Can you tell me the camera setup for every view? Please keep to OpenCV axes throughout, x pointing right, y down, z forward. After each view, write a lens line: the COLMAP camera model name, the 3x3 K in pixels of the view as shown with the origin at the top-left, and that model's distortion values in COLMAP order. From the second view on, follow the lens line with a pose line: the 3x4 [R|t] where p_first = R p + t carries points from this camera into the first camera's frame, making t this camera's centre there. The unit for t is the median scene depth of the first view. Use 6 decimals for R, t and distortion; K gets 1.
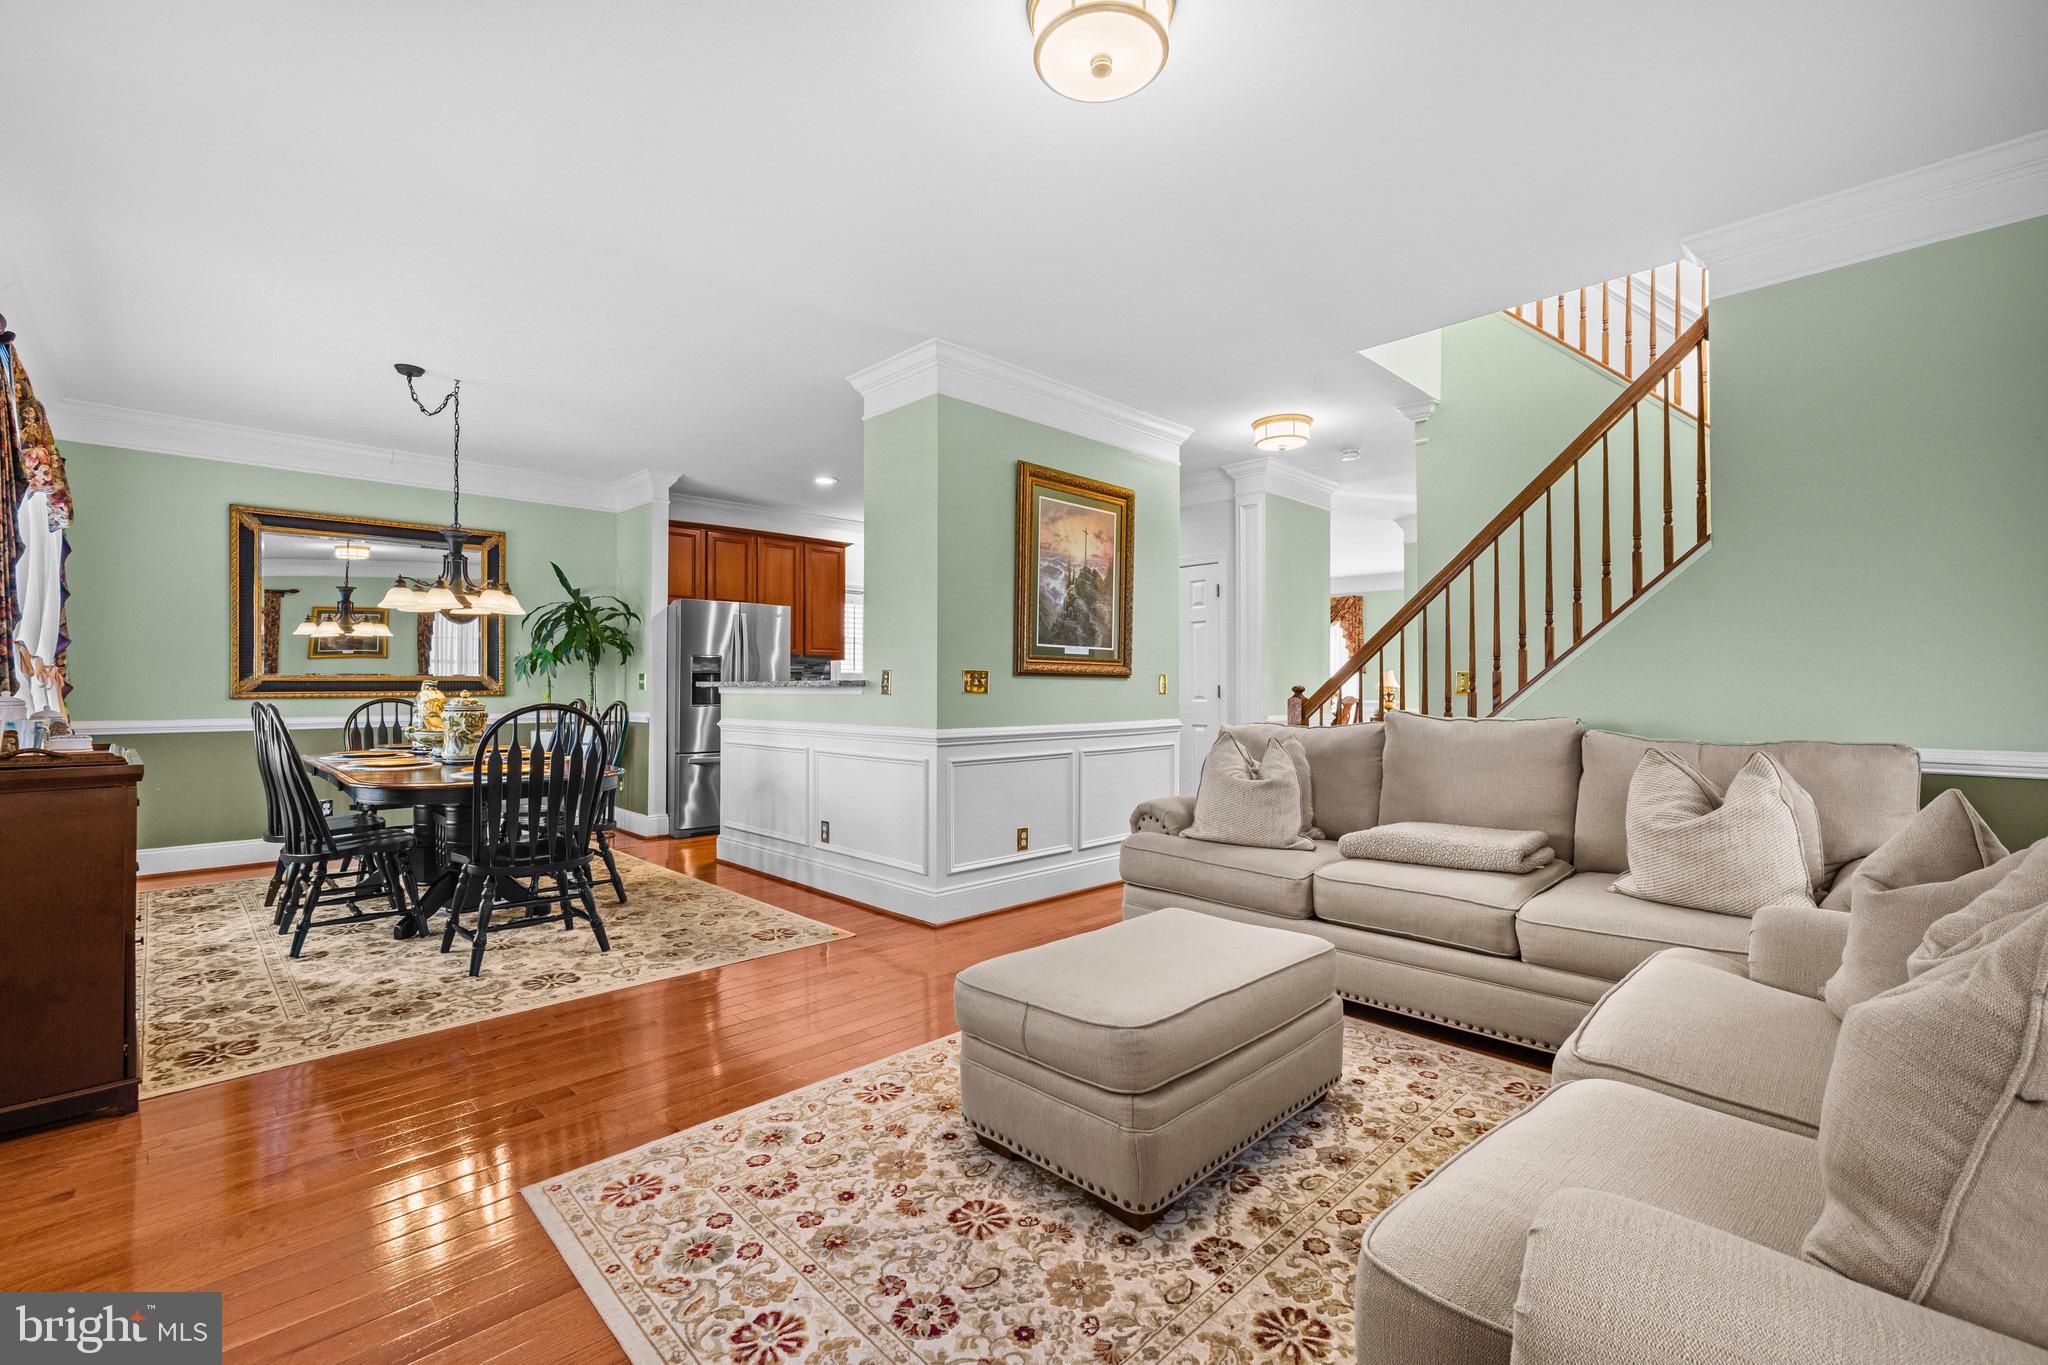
lens RADIAL K [[887.0, 0, 1024.5], [0, 887.0, 678.0], [0, 0, 1]] dist [0.000040, -0.000385]
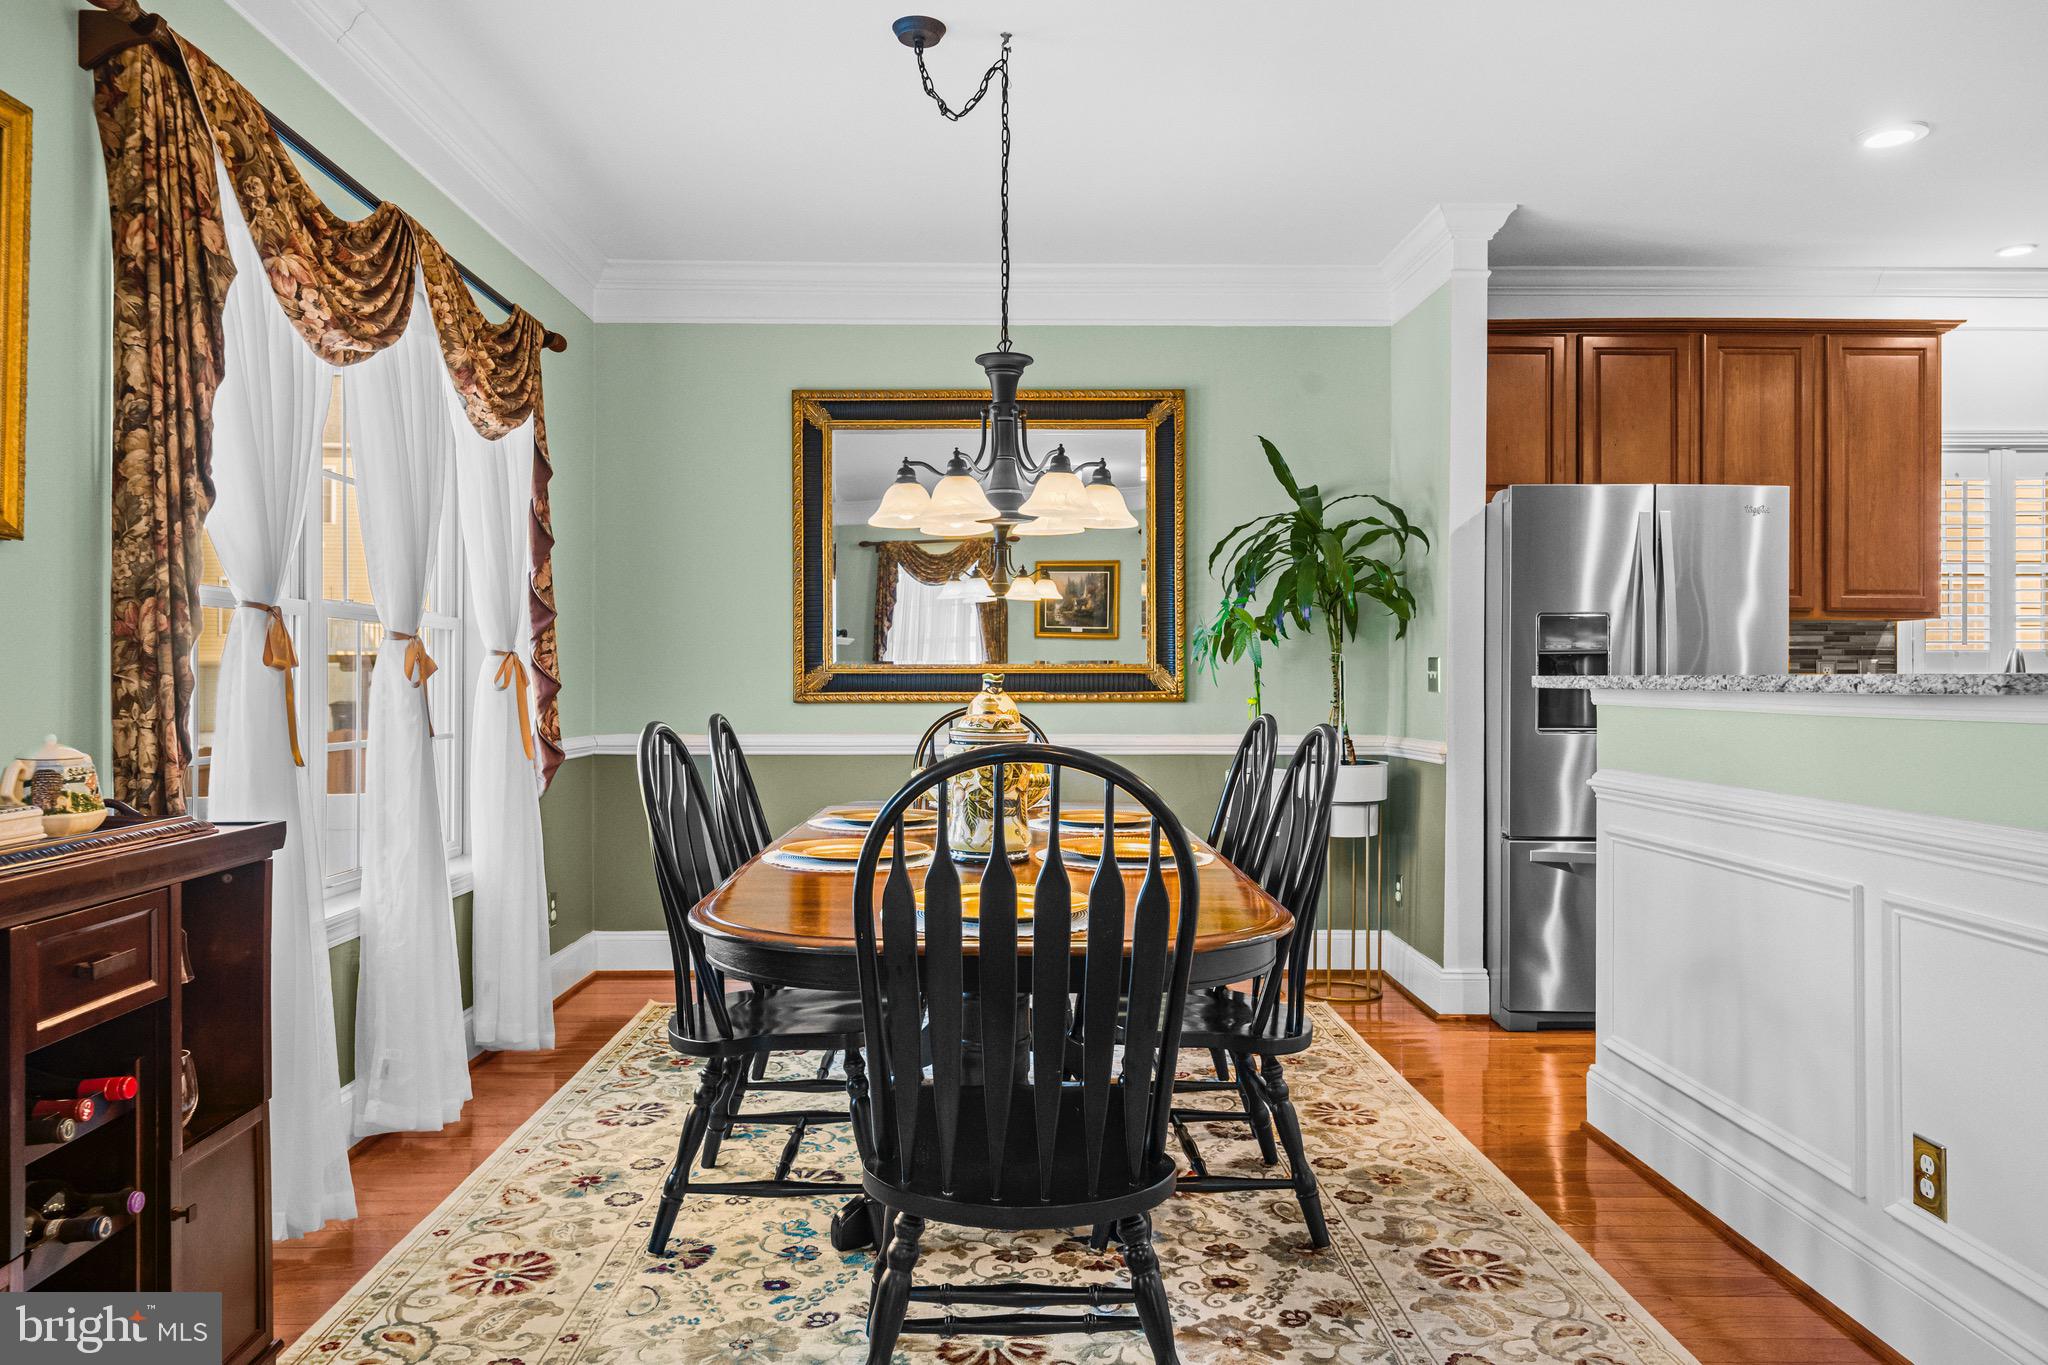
lens RADIAL K [[1374.0, 0, 1020.2], [0, 1374.0, 671.4], [0, 0, 1]] dist [0.003980, 0.002280]
pose [[0.722659, -0.001724, -0.691202, -0.115269], [0.004868, 0.999985, 0.002595, -0.000500], [0.691187, -0.005241, 0.722657, 0.418281]]
